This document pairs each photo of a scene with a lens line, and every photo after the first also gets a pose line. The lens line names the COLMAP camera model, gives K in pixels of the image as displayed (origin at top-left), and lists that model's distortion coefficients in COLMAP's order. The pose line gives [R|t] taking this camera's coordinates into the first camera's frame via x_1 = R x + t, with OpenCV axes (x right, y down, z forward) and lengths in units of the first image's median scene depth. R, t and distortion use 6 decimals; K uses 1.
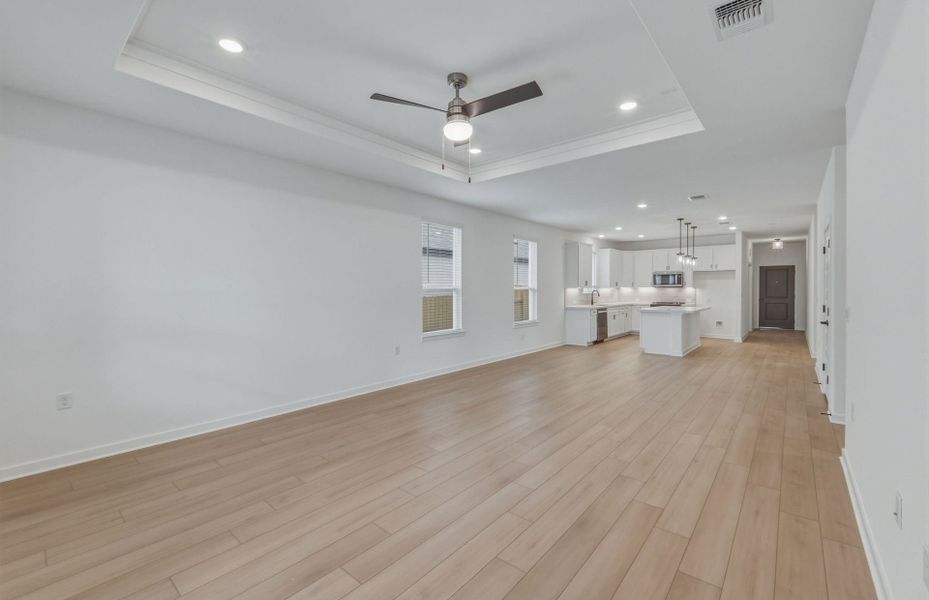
lens RADIAL K [[383.3, 0, 464.5], [0, 383.3, 300.0], [0, 0, 1]] dist [-0.001078, -0.000067]
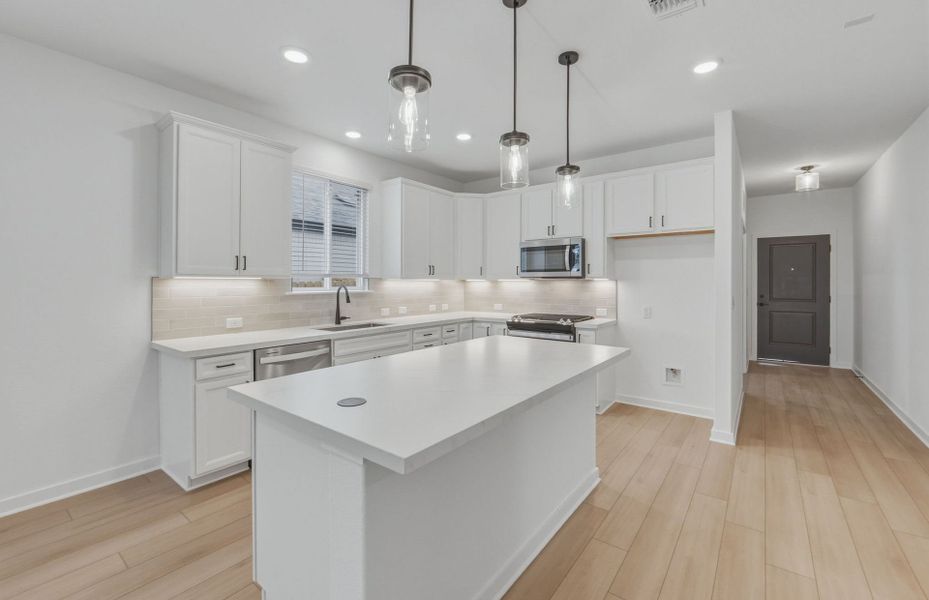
lens RADIAL K [[384.4, 0, 463.7], [0, 384.4, 286.5], [0, 0, 1]] dist [-0.000734, -0.000114]
pose [[0.998808, 0.003623, 0.048670, 0.427530], [-0.002971, 0.999905, -0.013467, -0.019214], [-0.048714, 0.013306, 0.998724, 0.612685]]
